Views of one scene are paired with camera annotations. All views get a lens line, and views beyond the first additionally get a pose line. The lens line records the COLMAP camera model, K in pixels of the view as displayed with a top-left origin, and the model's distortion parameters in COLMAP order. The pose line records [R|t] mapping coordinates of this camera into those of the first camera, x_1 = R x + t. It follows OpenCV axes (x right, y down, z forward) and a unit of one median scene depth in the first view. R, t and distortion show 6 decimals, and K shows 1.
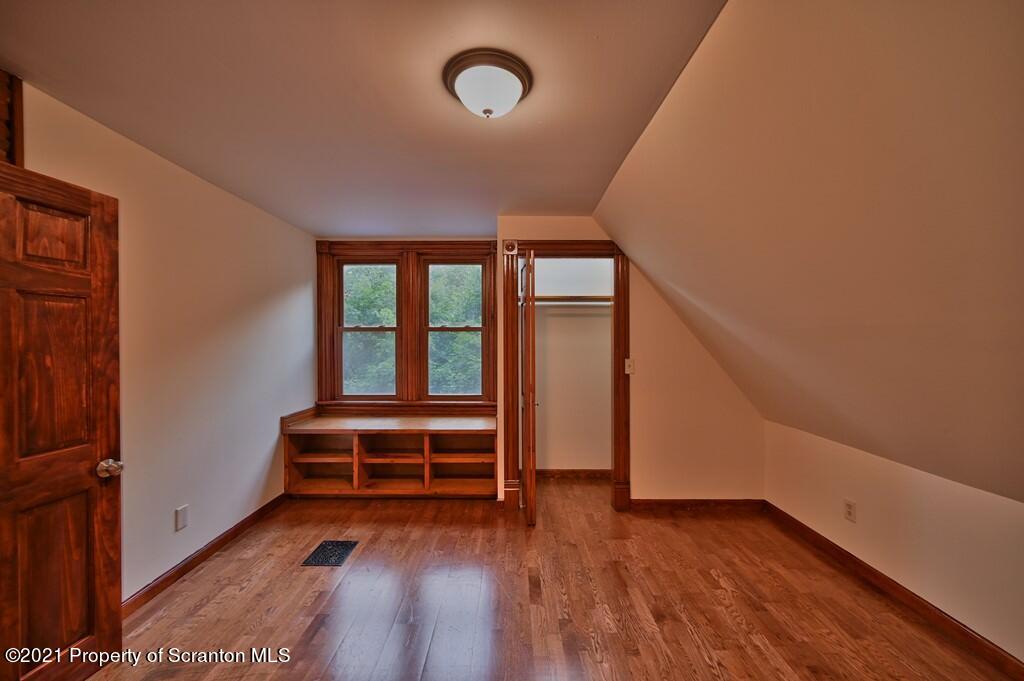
lens RADIAL K [[402.6, 0, 513.5], [0, 402.6, 336.9], [0, 0, 1]] dist [-0.000408, 0.000209]
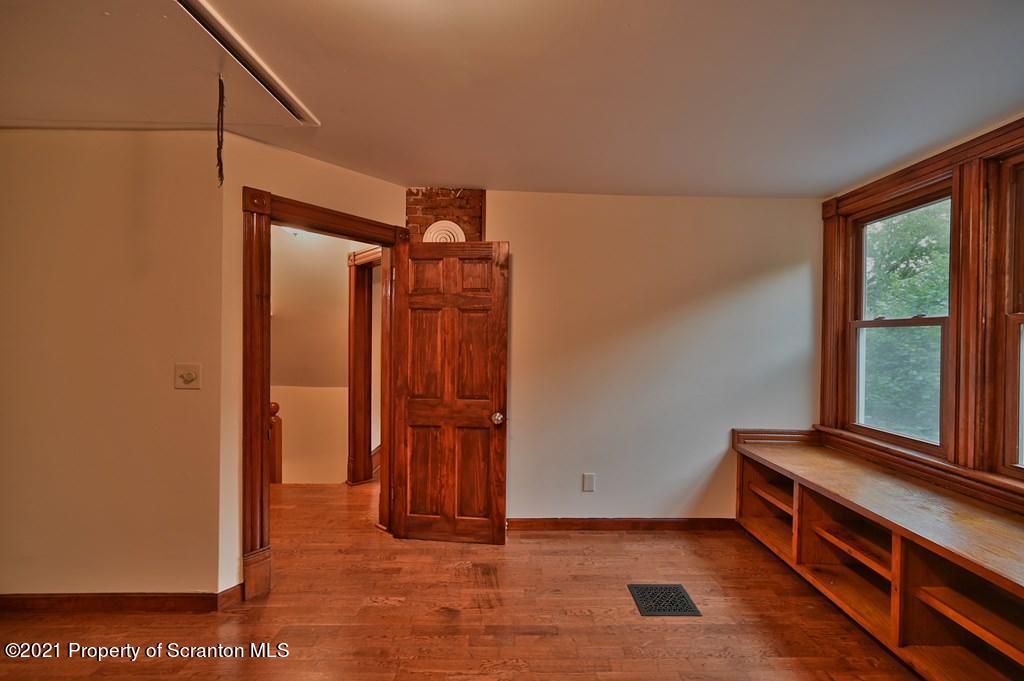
lens RADIAL K [[402.6, 0, 510.1], [0, 402.6, 335.9], [0, 0, 1]] dist [-0.000408, 0.000209]
pose [[0.014014, 0.006343, -0.999882, 0.523922], [-0.005229, 0.999967, 0.006271, -0.002292], [0.999888, 0.005140, 0.014046, 0.996196]]
